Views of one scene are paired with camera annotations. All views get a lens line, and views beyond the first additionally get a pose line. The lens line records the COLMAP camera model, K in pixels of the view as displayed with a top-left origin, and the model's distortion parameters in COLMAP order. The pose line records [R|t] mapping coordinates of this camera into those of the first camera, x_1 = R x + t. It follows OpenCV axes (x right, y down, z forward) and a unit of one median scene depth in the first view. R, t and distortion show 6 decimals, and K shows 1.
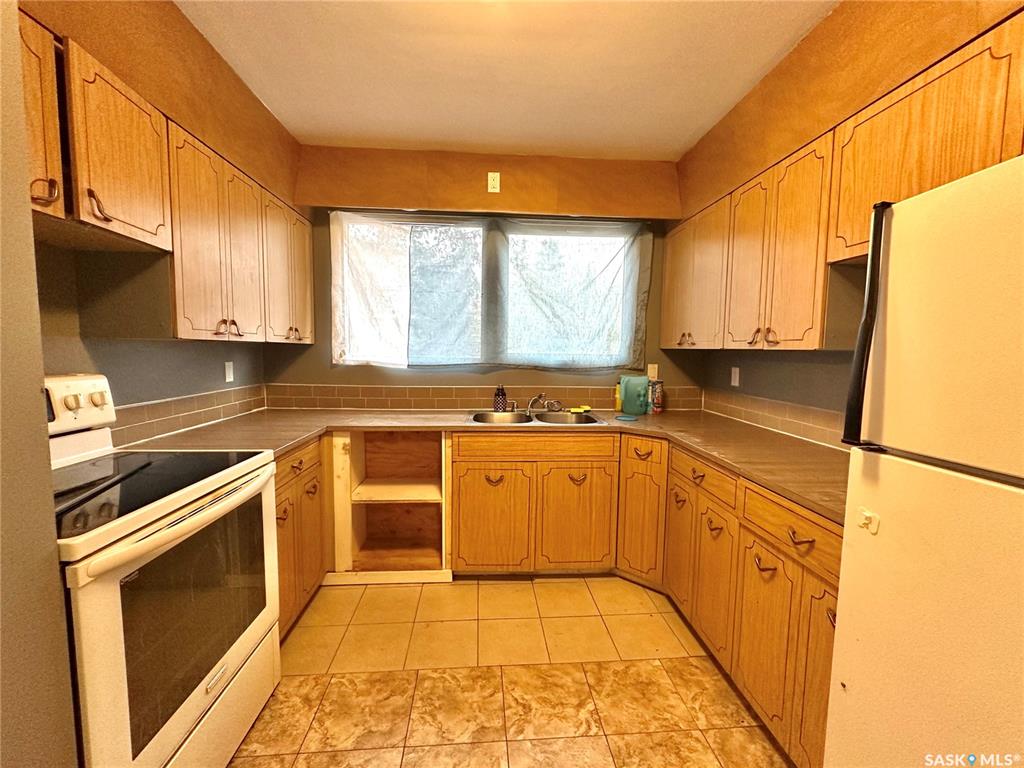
lens RADIAL K [[442.6, 0, 512.0], [0, 442.6, 383.2], [0, 0, 1]] dist [0.000291, -0.000098]
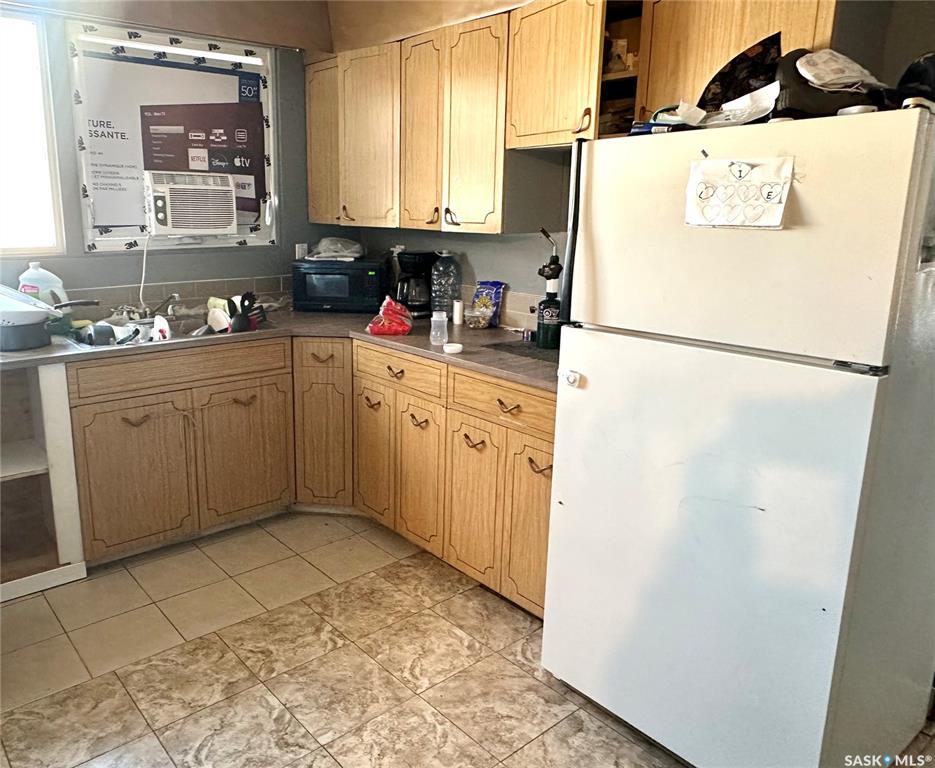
lens RADIAL K [[718.4, 0, 465.4], [0, 718.4, 382.3], [0, 0, 1]] dist [-0.002732, -0.004402]
pose [[0.791098, -0.151019, 0.592755, -0.406116], [0.045657, 0.980919, 0.188979, -0.054128], [-0.609984, -0.122438, 0.782898, -0.299297]]
